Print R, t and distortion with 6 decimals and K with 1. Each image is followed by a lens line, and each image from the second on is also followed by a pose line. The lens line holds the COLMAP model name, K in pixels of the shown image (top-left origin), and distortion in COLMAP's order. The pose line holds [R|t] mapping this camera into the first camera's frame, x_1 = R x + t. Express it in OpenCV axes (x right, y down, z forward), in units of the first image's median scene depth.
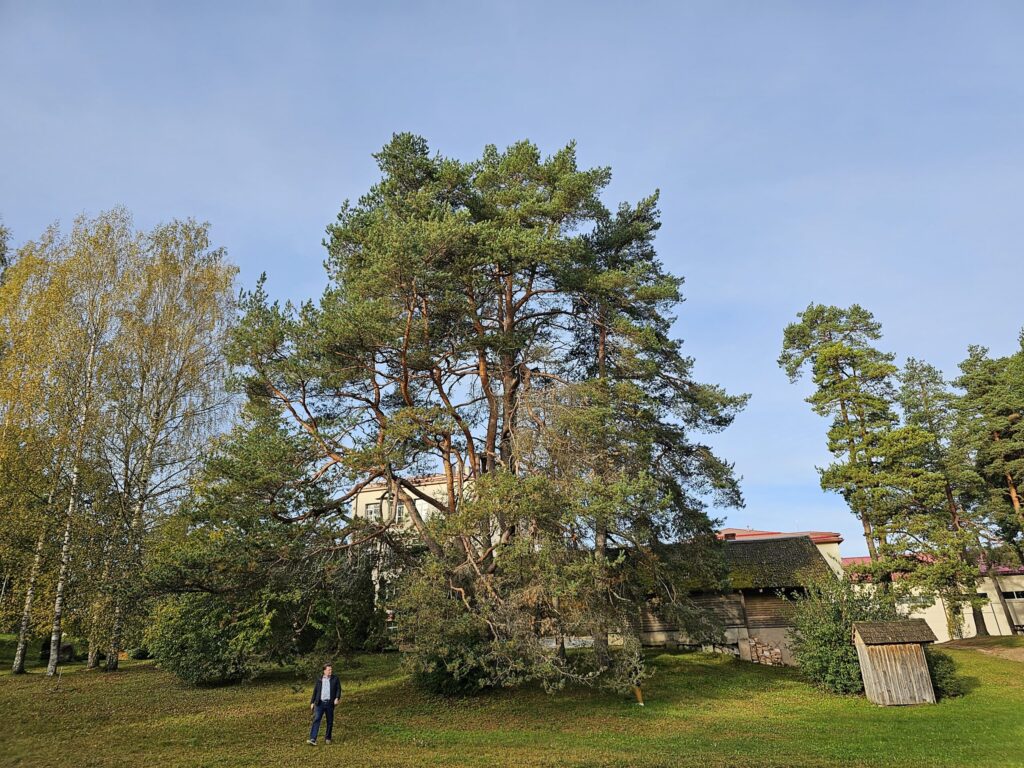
lens RADIAL K [[683.5, 0, 511.2], [0, 683.5, 398.0], [0, 0, 1]] dist [0.039980, -0.027578]
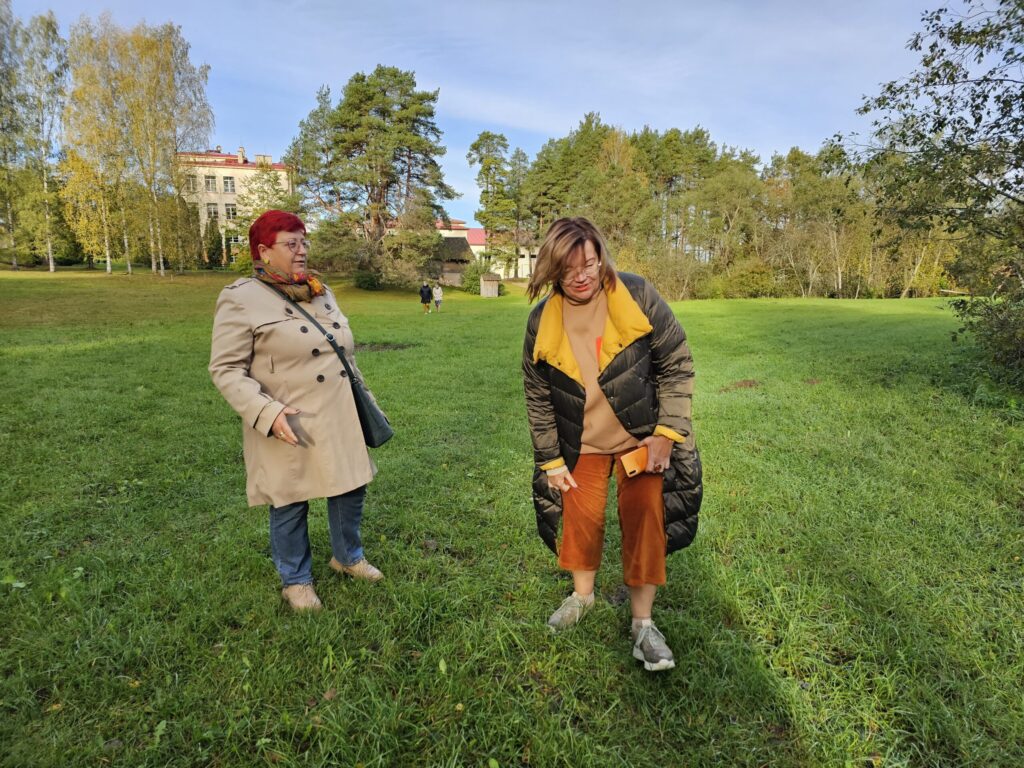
lens RADIAL K [[683.5, 0, 511.2], [0, 683.5, 398.0], [0, 0, 1]] dist [0.039980, -0.027578]
pose [[0.849581, -0.051204, 0.524967, -0.820928], [-0.222543, 0.867555, 0.444772, -0.471028], [-0.478212, -0.494698, 0.725663, -1.257315]]
